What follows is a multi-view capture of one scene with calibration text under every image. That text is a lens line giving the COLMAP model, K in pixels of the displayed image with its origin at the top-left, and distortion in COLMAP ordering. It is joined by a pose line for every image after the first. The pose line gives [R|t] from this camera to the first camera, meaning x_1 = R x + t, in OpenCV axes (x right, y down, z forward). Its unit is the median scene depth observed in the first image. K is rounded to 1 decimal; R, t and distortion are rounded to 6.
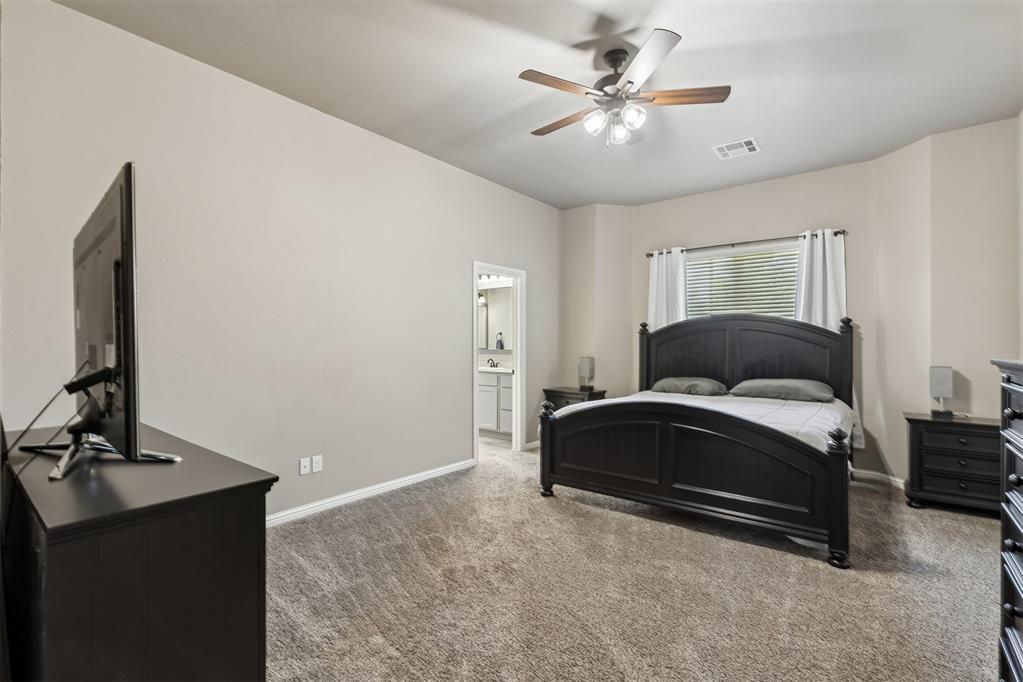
lens RADIAL K [[463.5, 0, 509.7], [0, 463.5, 342.2], [0, 0, 1]] dist [-0.000378, 0.000010]
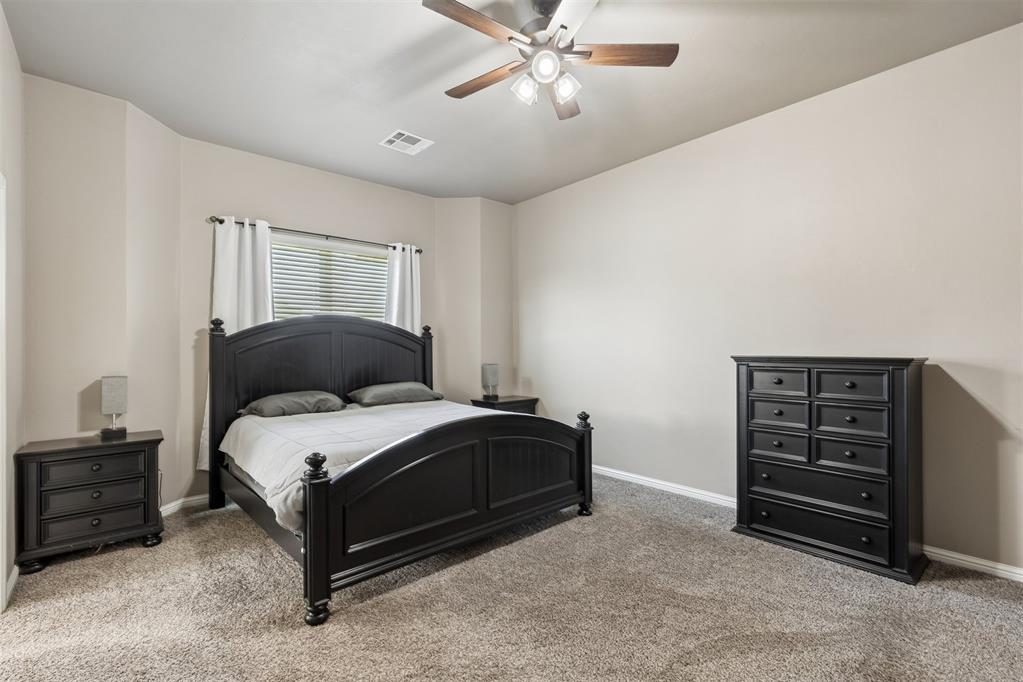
lens RADIAL K [[463.5, 0, 510.6], [0, 463.5, 344.6], [0, 0, 1]] dist [-0.000378, 0.000010]
pose [[0.167293, 0.000556, 0.985907, -0.377041], [0.004277, 0.999990, -0.001289, -0.002644], [-0.985898, 0.004433, 0.167288, 0.581621]]
